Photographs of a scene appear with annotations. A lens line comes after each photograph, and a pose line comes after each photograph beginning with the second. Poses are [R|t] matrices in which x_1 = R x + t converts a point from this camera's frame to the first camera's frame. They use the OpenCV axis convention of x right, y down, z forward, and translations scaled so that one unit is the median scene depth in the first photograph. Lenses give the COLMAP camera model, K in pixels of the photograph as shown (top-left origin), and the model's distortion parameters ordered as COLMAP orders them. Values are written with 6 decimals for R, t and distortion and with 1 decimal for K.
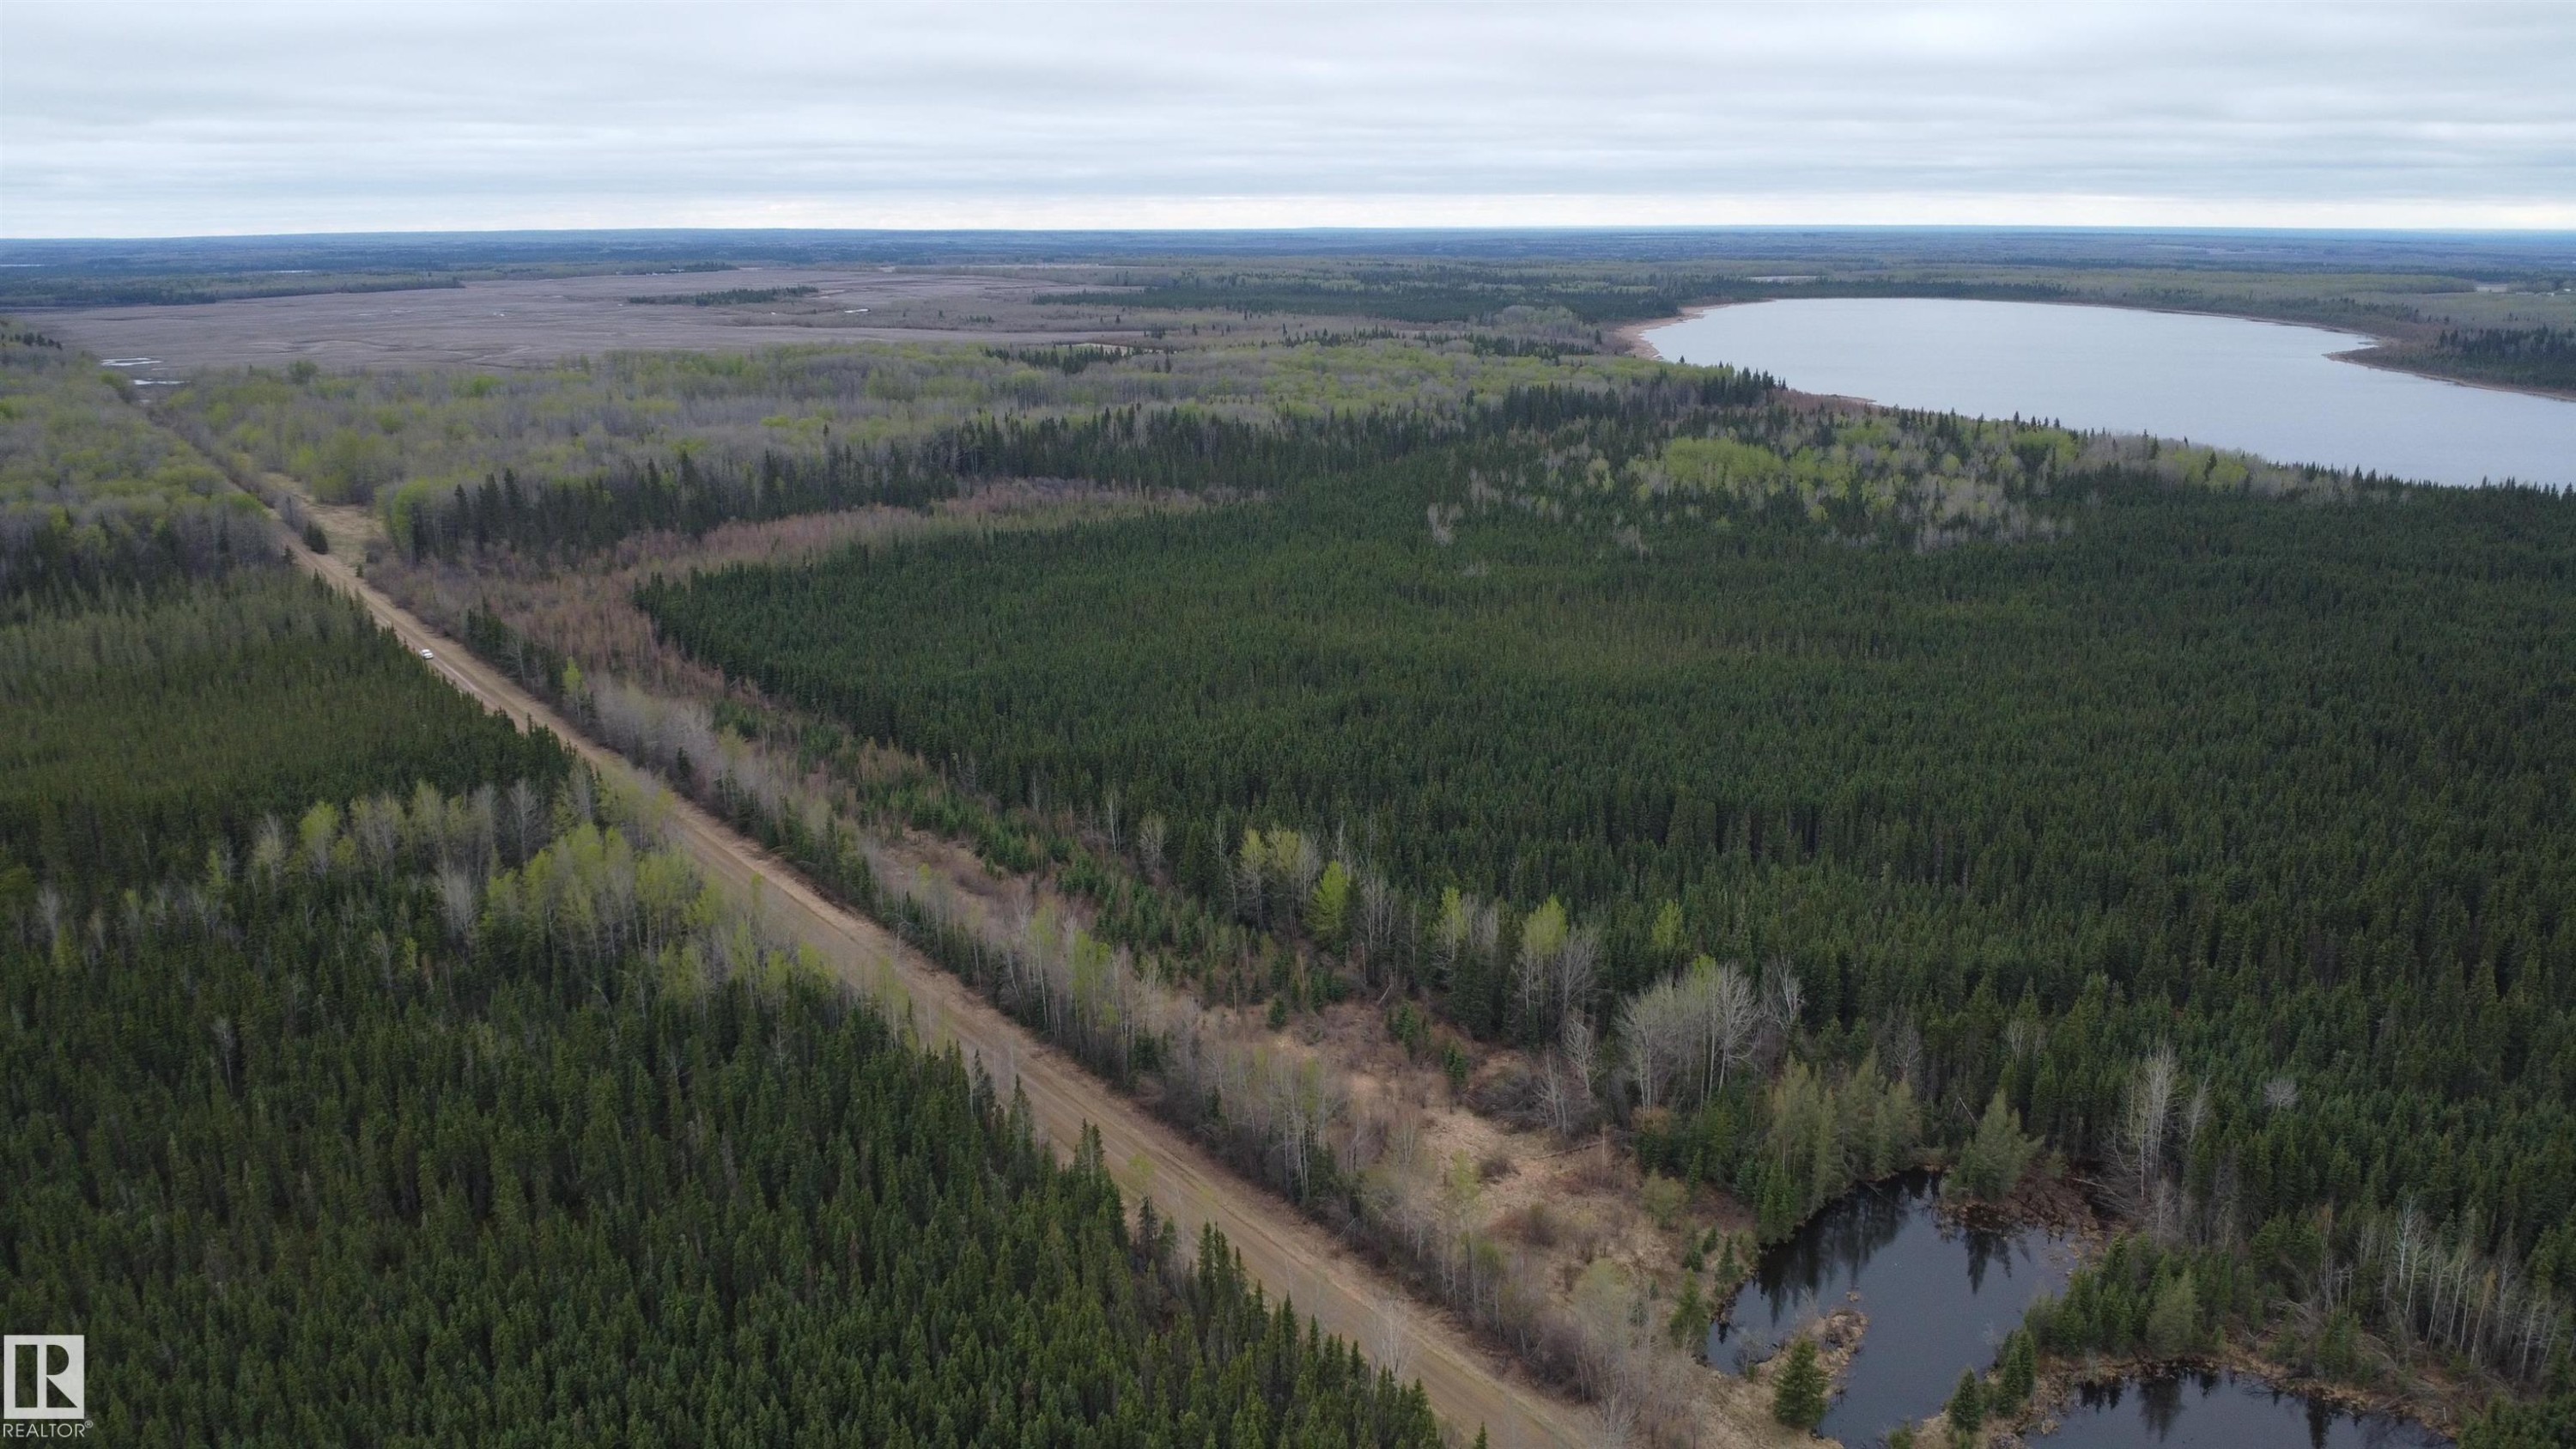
lens RADIAL K [[1859.6, 0, 1292.0], [0, 1859.6, 717.4], [0, 0, 1]] dist [-0.024165, -0.023231]
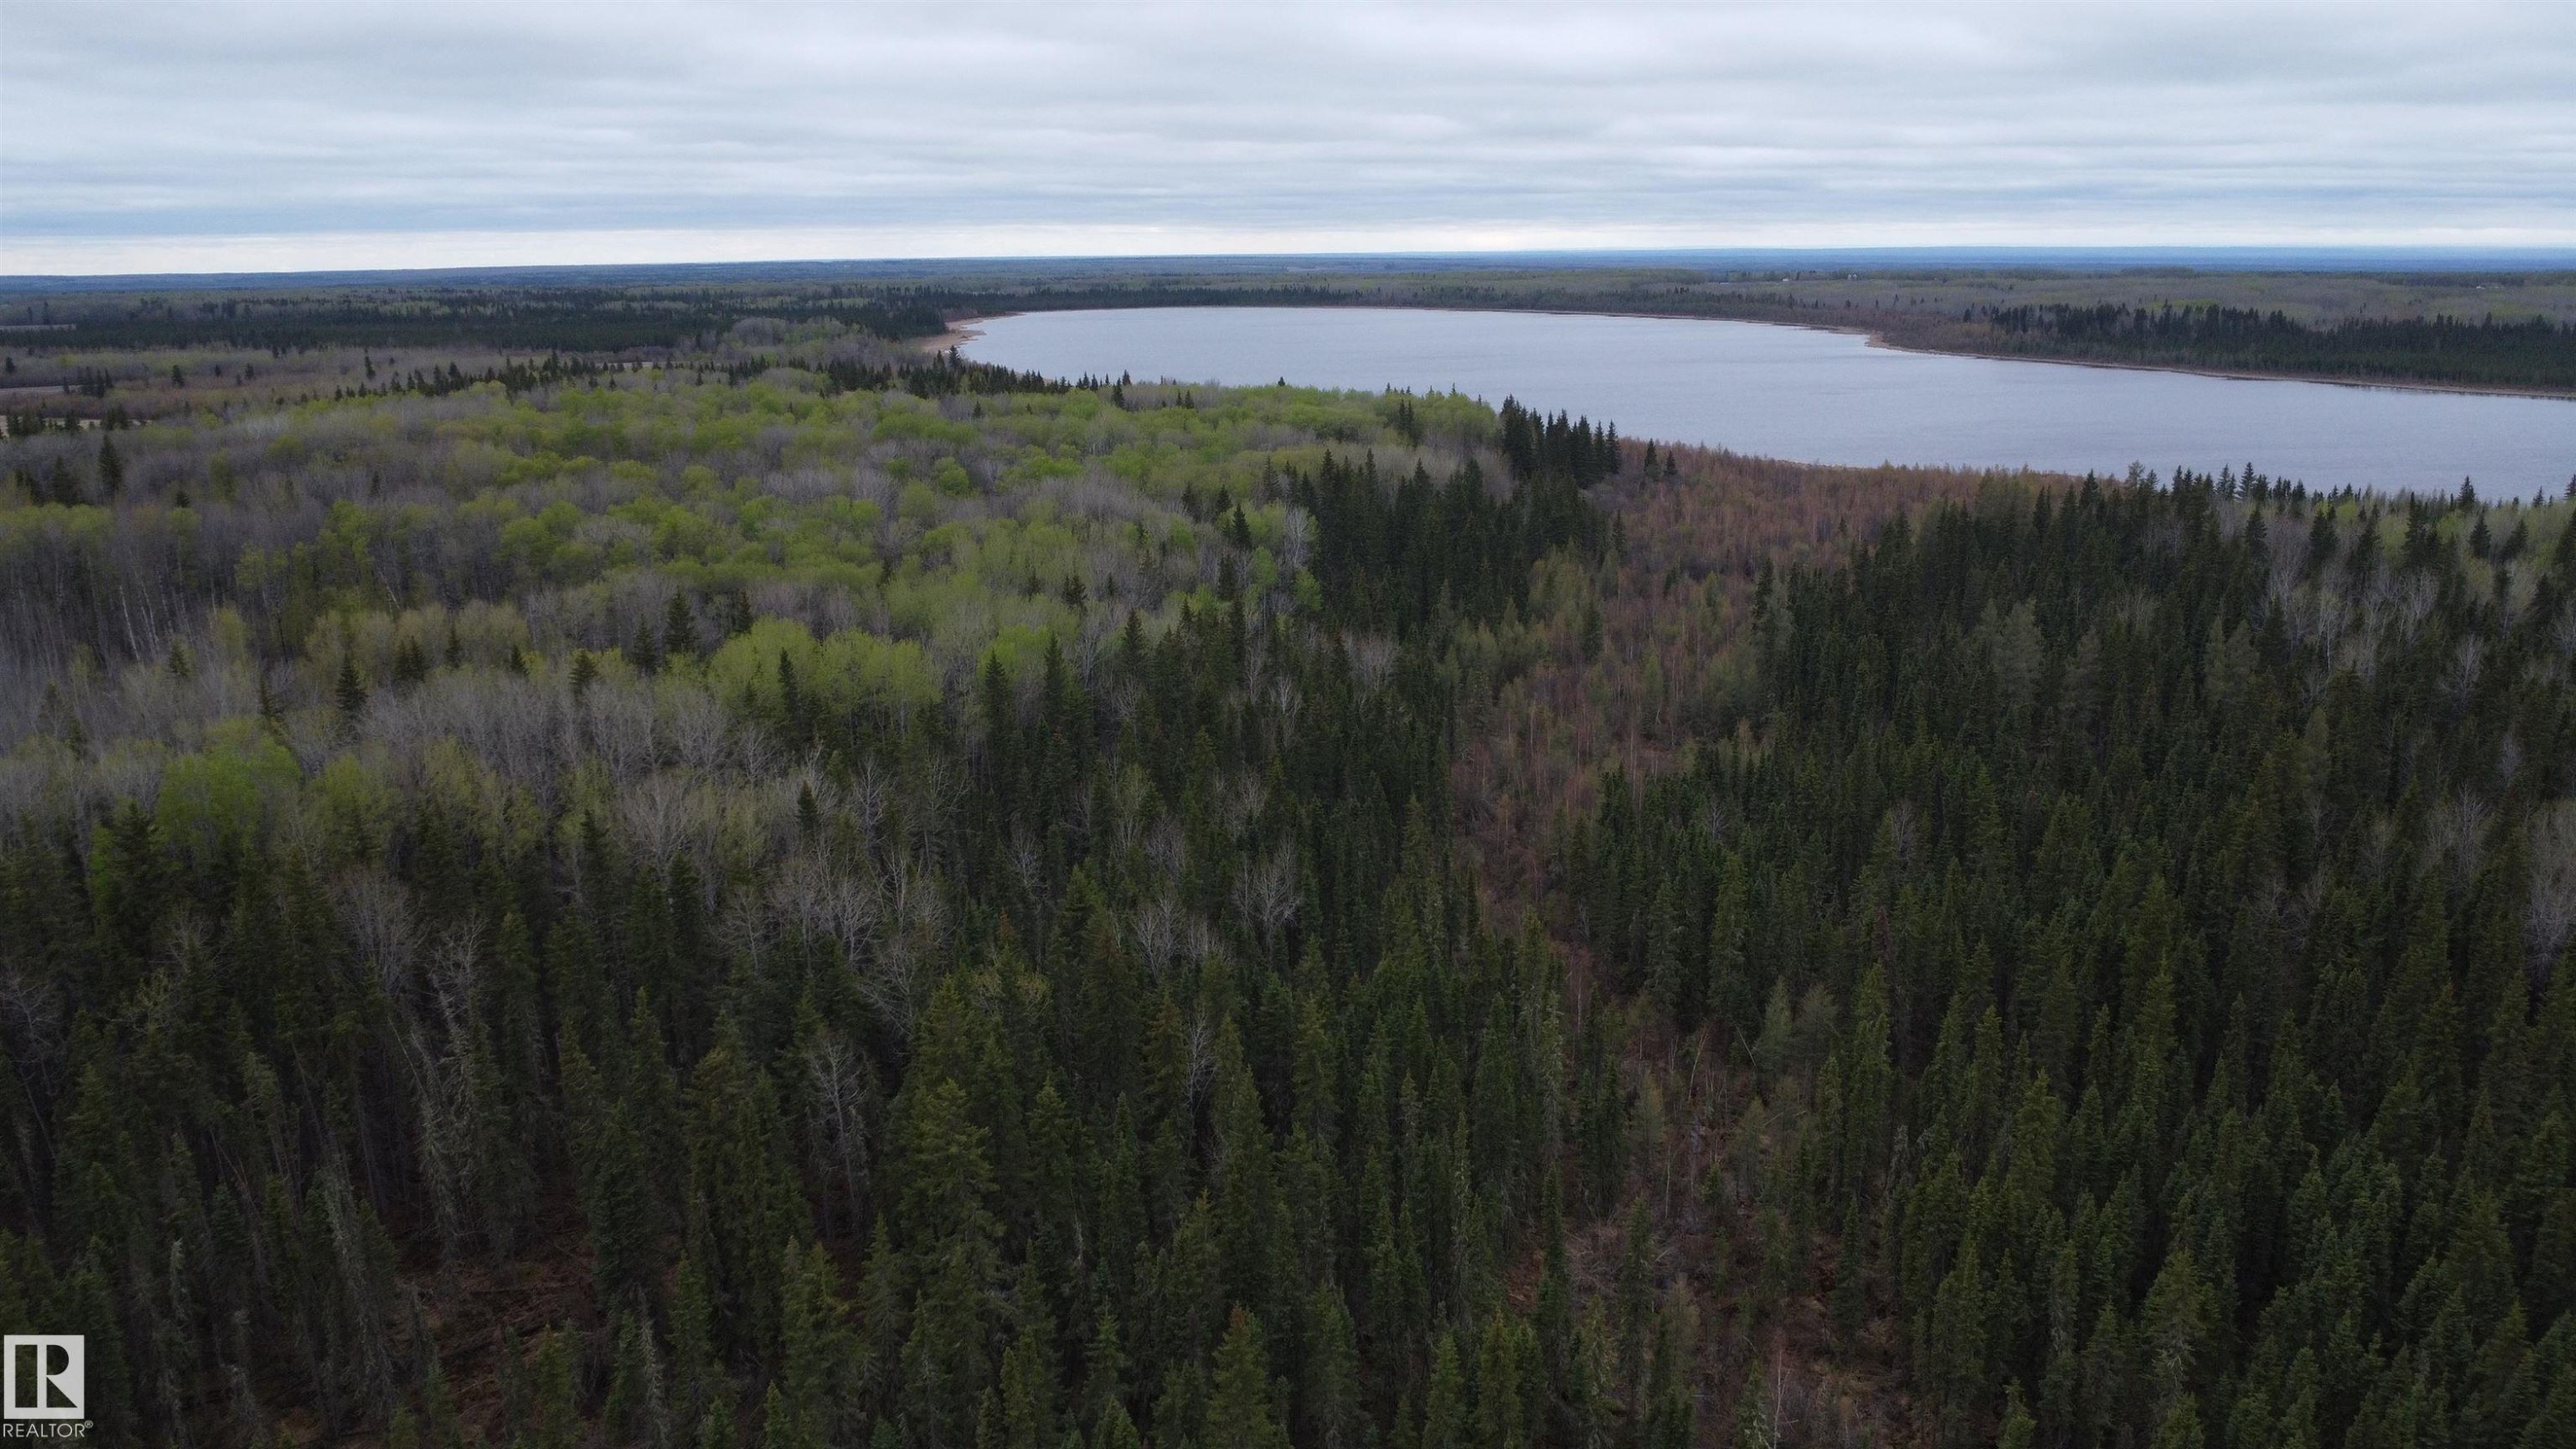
lens RADIAL K [[1859.6, 0, 1292.0], [0, 1859.6, 717.4], [0, 0, 1]] dist [-0.024165, -0.023231]
pose [[0.881050, -0.121884, 0.457050, -0.072849], [0.130459, 0.991370, 0.012888, -0.245102], [-0.454676, 0.048271, 0.889348, 1.240168]]
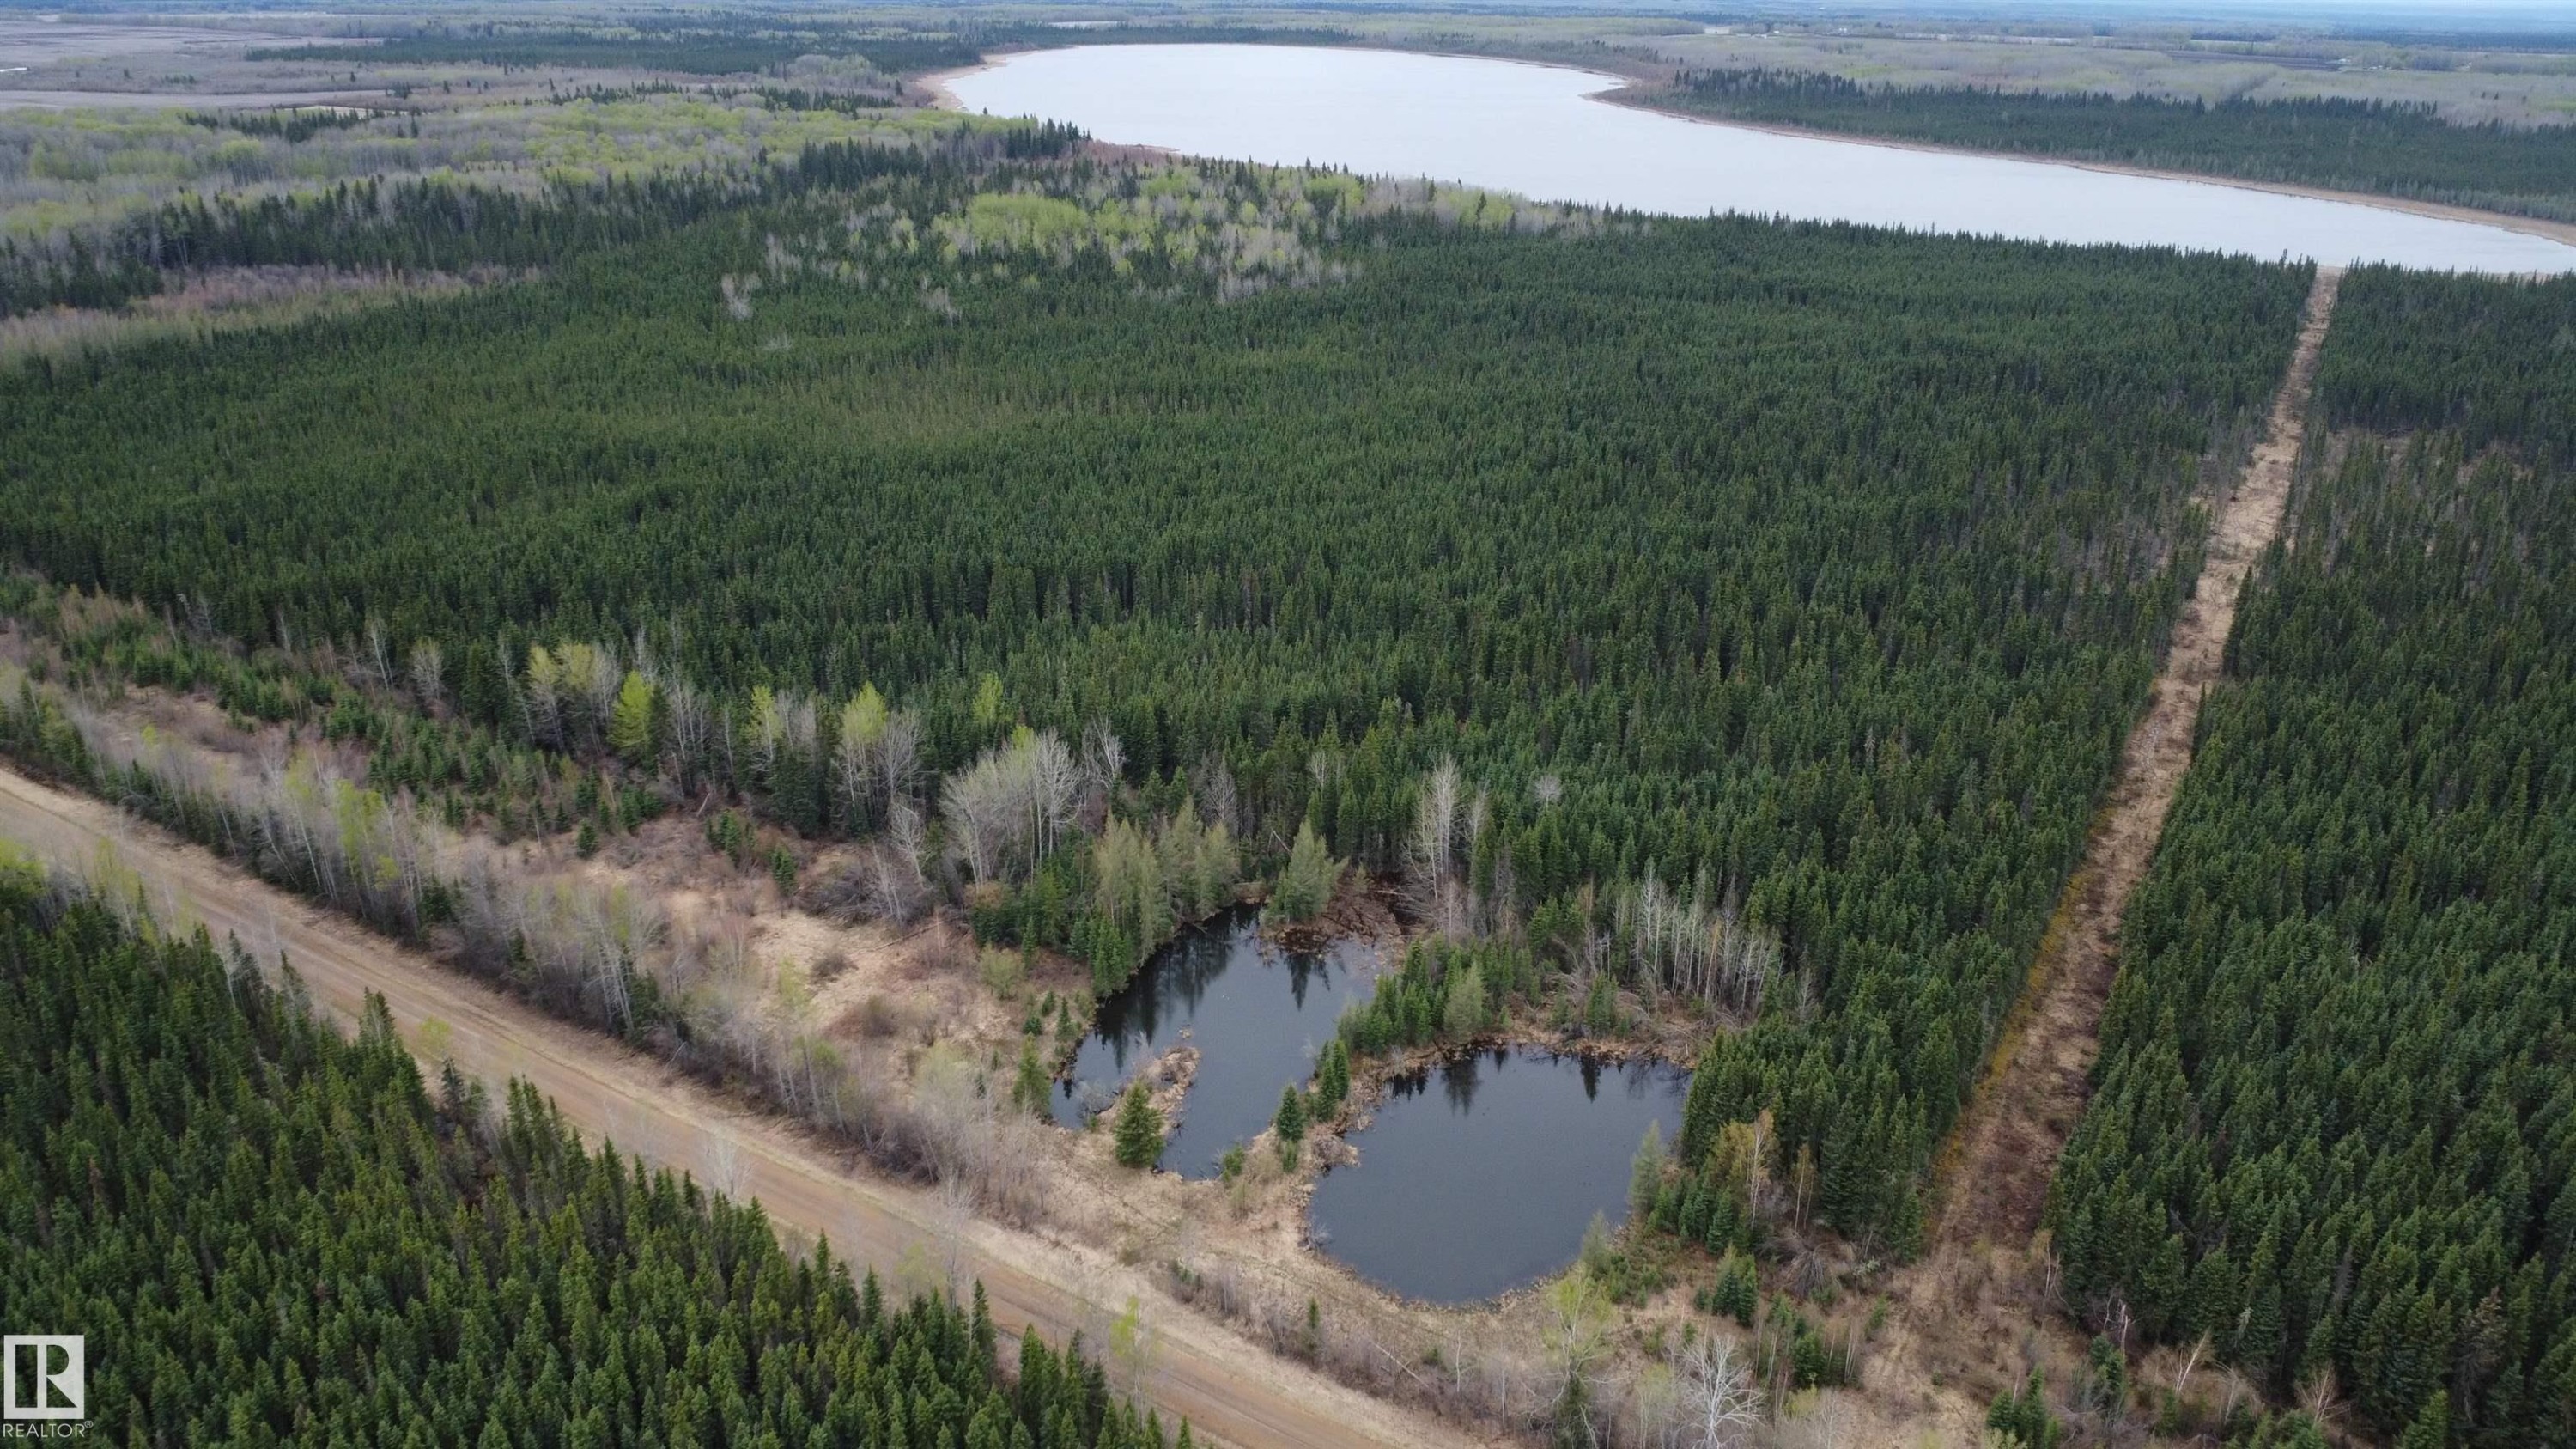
lens RADIAL K [[1859.6, 0, 1292.0], [0, 1859.6, 717.4], [0, 0, 1]] dist [-0.024165, -0.023231]
pose [[0.937675, -0.118846, 0.326560, 0.012526], [0.076820, 0.987344, 0.138748, -0.001988], [-0.338916, -0.105014, 0.934937, 0.004180]]
